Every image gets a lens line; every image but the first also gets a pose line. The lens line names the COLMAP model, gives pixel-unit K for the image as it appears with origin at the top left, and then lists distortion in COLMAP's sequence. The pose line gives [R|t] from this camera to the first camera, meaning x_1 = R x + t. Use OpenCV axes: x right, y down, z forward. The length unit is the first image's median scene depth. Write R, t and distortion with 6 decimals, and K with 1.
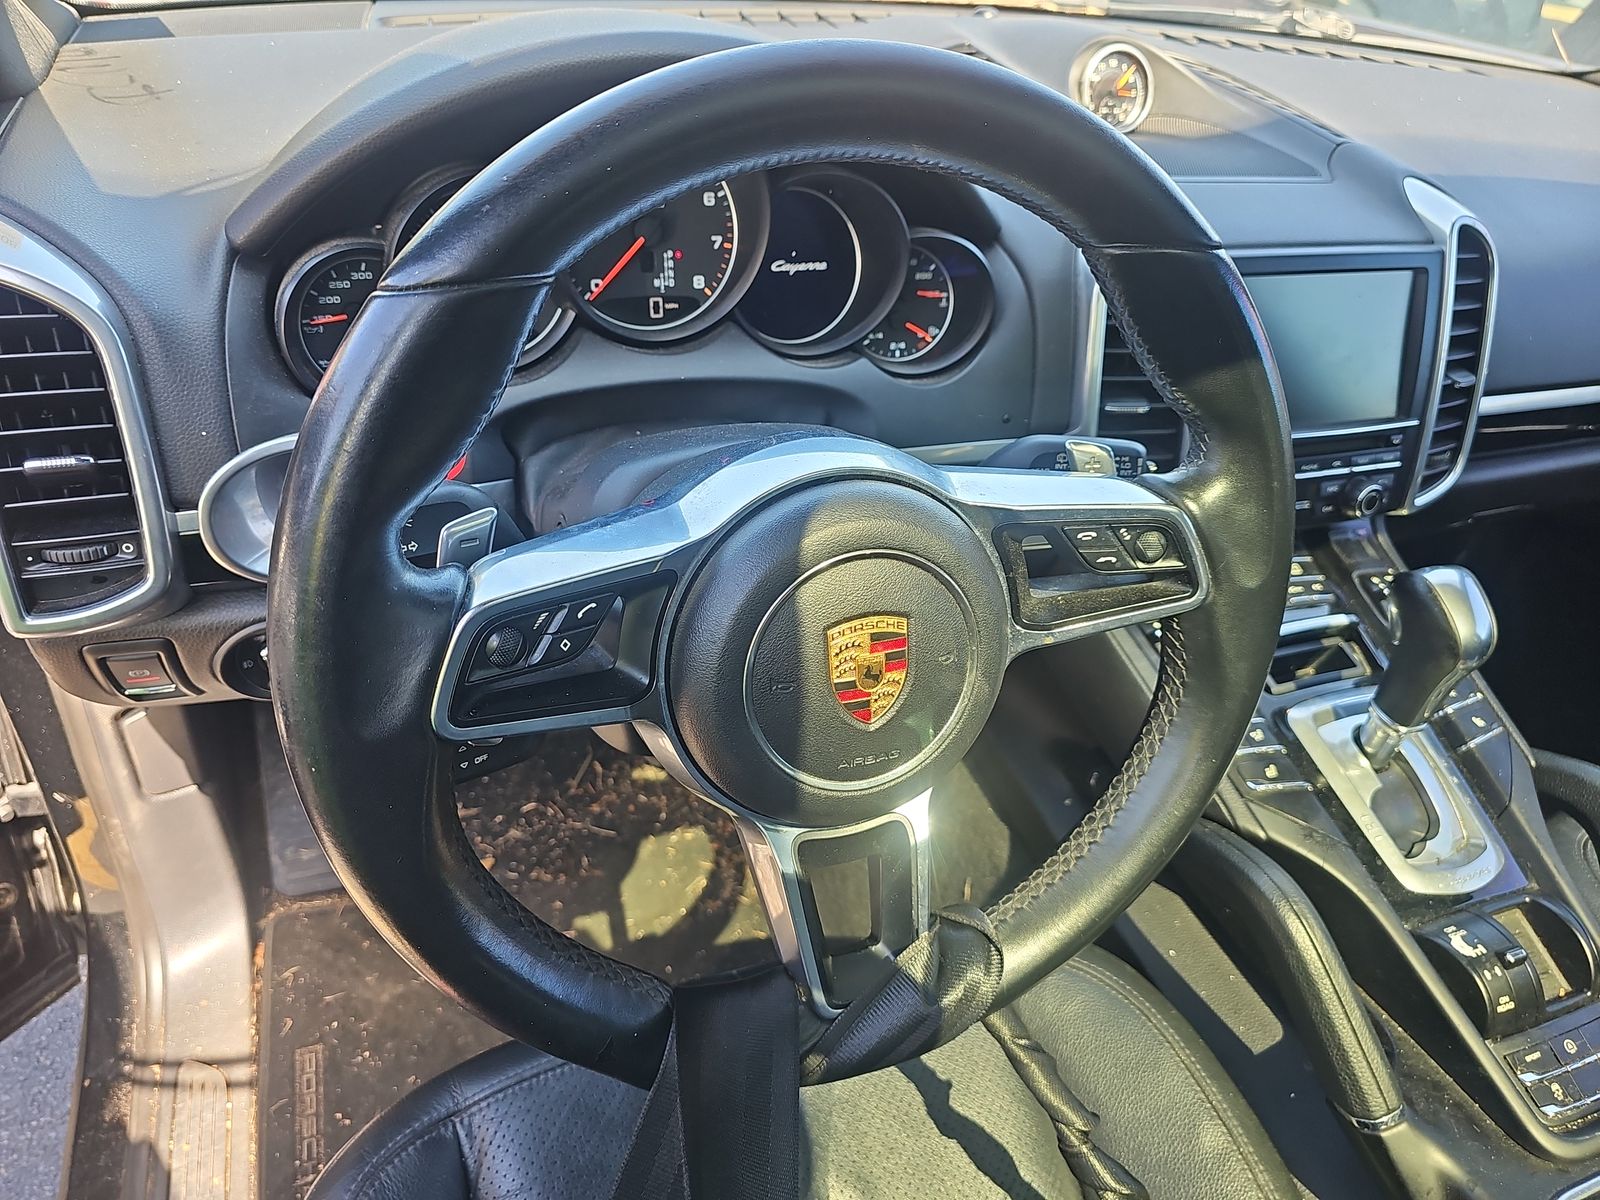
lens RADIAL K [[1030.8, 0, 800.0], [0, 1030.8, 600.0], [0, 0, 1]] dist [0.020845, -0.028292]
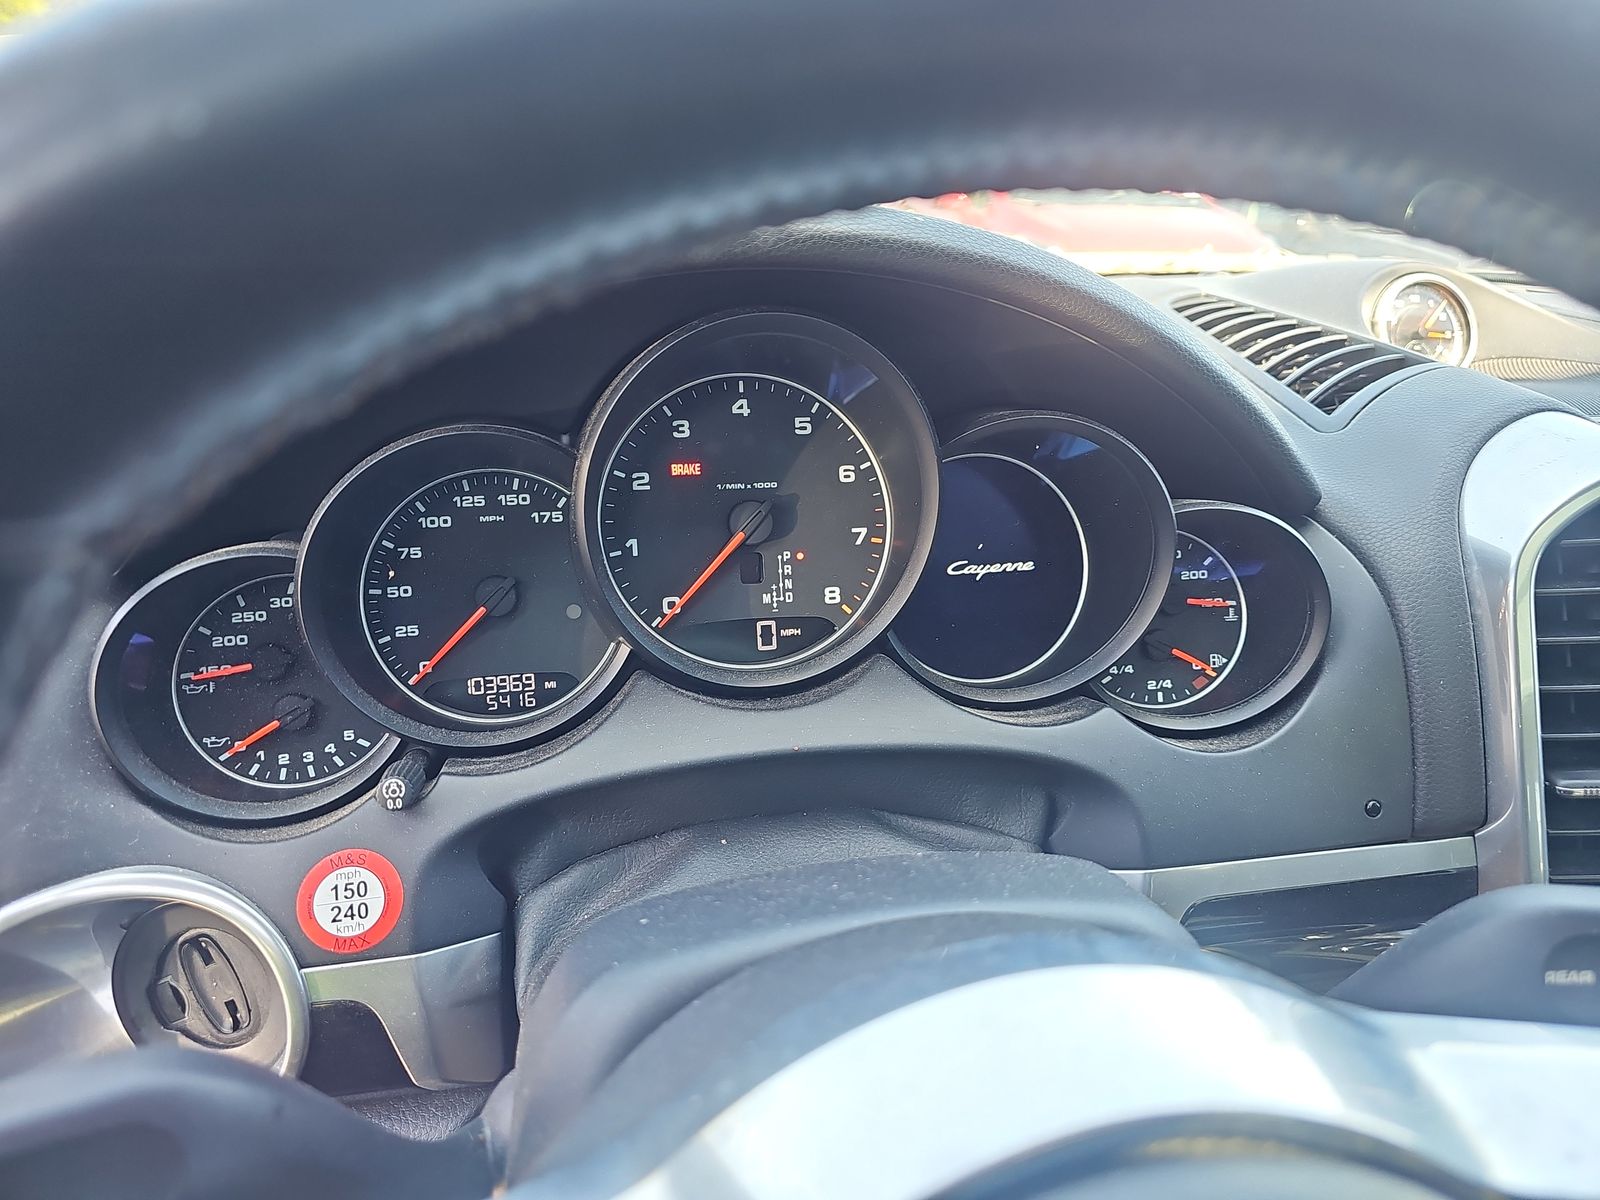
lens RADIAL K [[1081.0, 0, 804.6], [0, 1081.0, 576.9], [0, 0, 1]] dist [0.086554, -0.069801]
pose [[0.985166, -0.037123, -0.167540, -0.001971], [-0.018434, 0.947776, -0.318403, -0.104319], [0.170611, 0.316769, 0.933032, 0.366251]]
